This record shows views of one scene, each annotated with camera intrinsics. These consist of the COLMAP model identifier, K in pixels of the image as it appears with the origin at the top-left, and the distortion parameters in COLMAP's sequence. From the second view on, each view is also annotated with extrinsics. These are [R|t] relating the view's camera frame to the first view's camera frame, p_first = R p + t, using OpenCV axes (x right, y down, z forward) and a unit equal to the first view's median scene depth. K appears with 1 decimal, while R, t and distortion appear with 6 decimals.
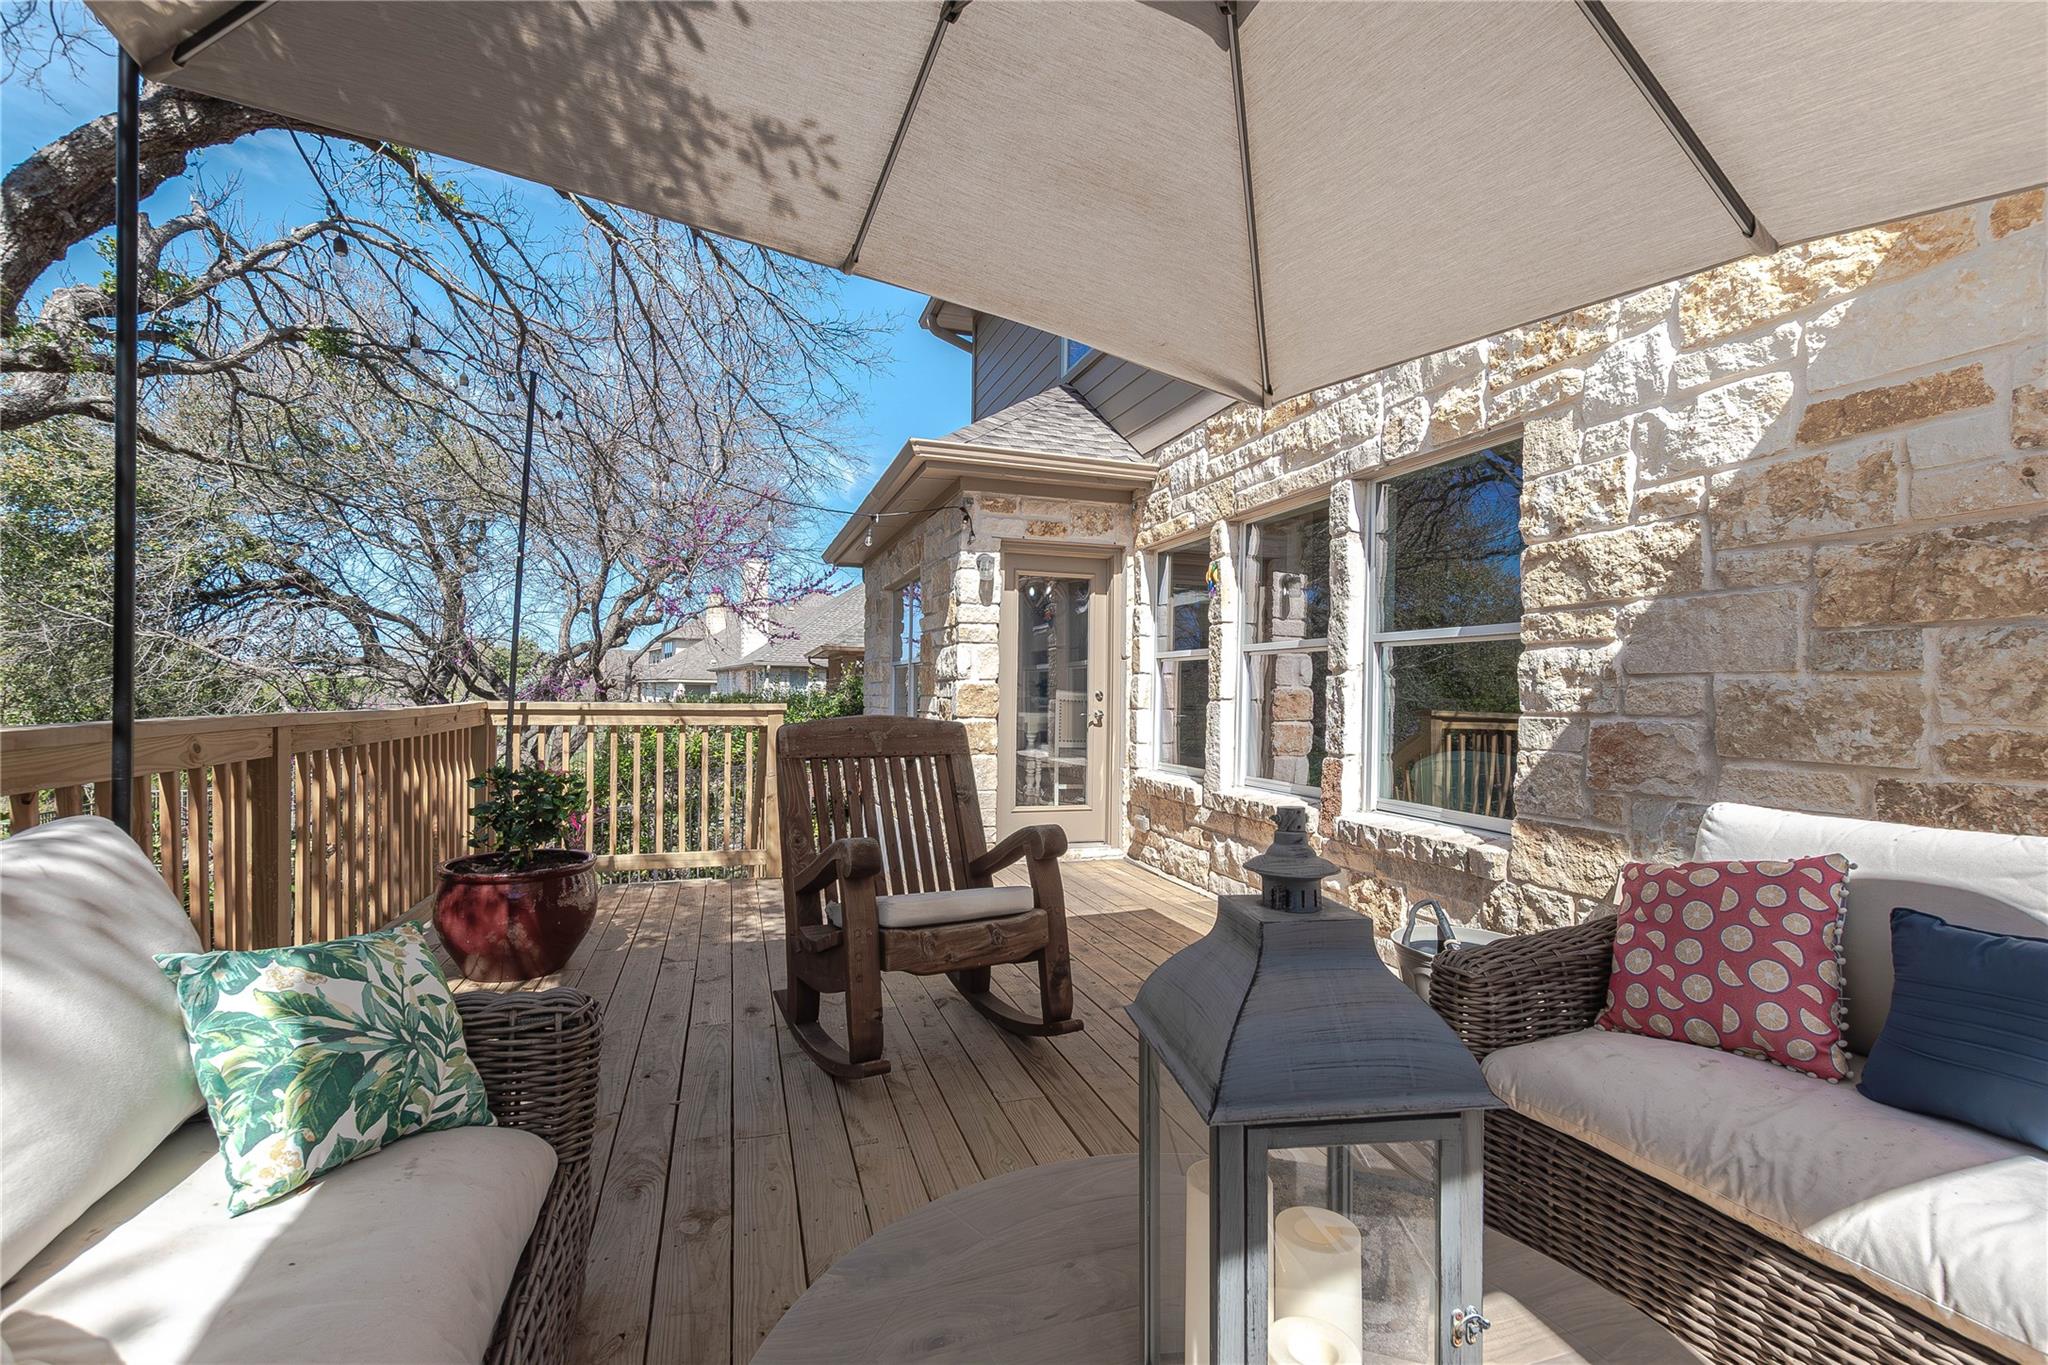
lens RADIAL K [[902.8, 0, 1025.9], [0, 902.8, 688.8], [0, 0, 1]] dist [0.008271, -0.002534]
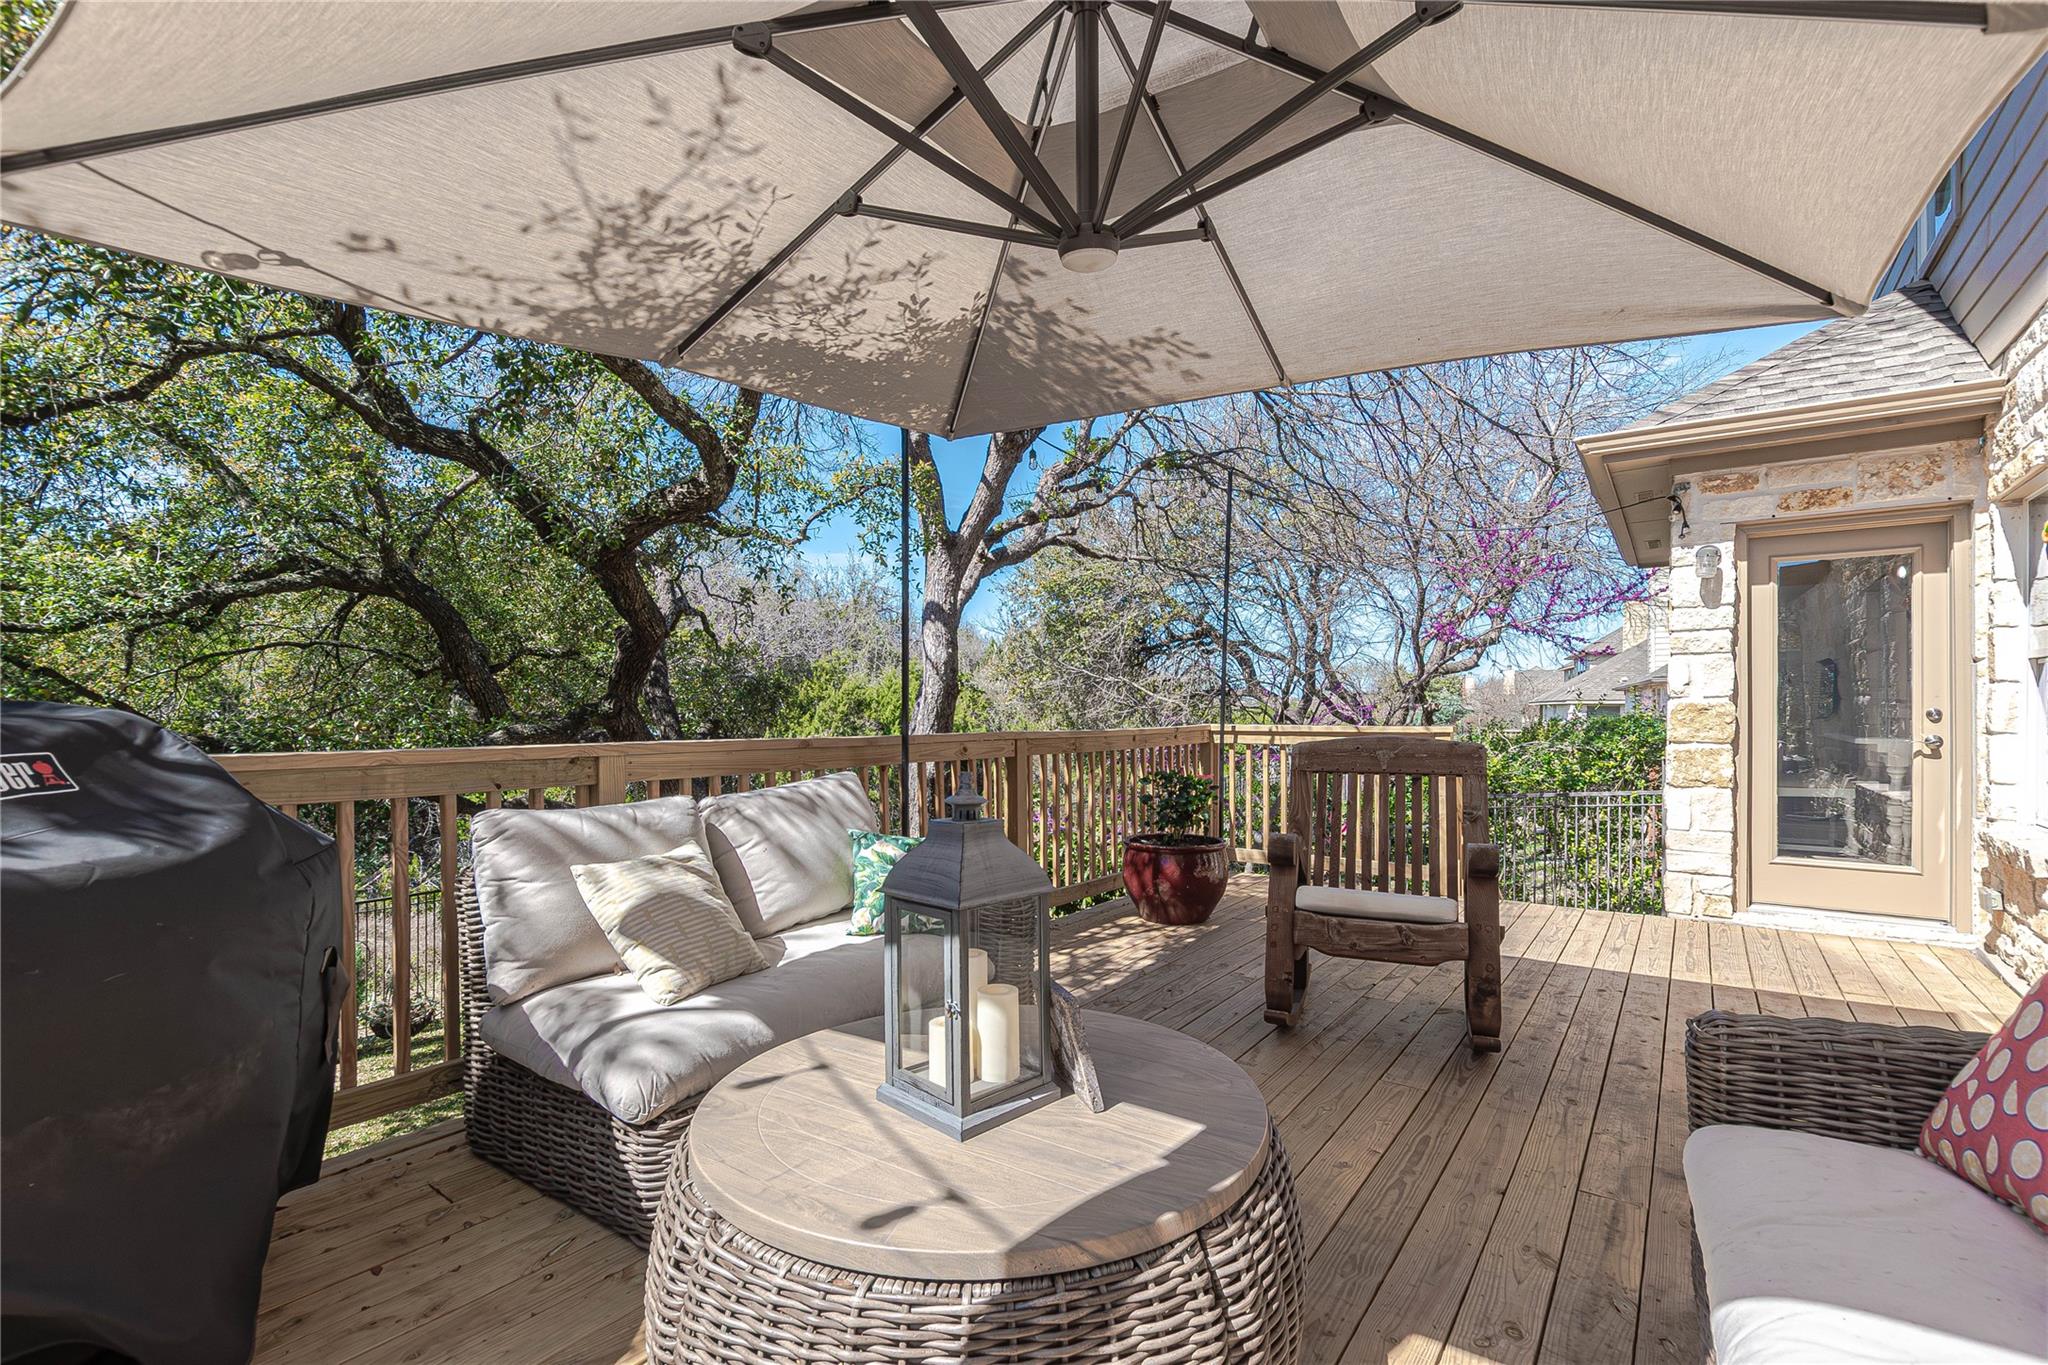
lens RADIAL K [[941.2, 0, 1018.8], [0, 941.2, 699.7], [0, 0, 1]] dist [0.003524, 0.000288]
pose [[0.590601, -0.023338, -0.806626, 0.274456], [0.012782, 0.999727, -0.019567, 0.000874], [0.806862, 0.001246, 0.590738, -0.023531]]
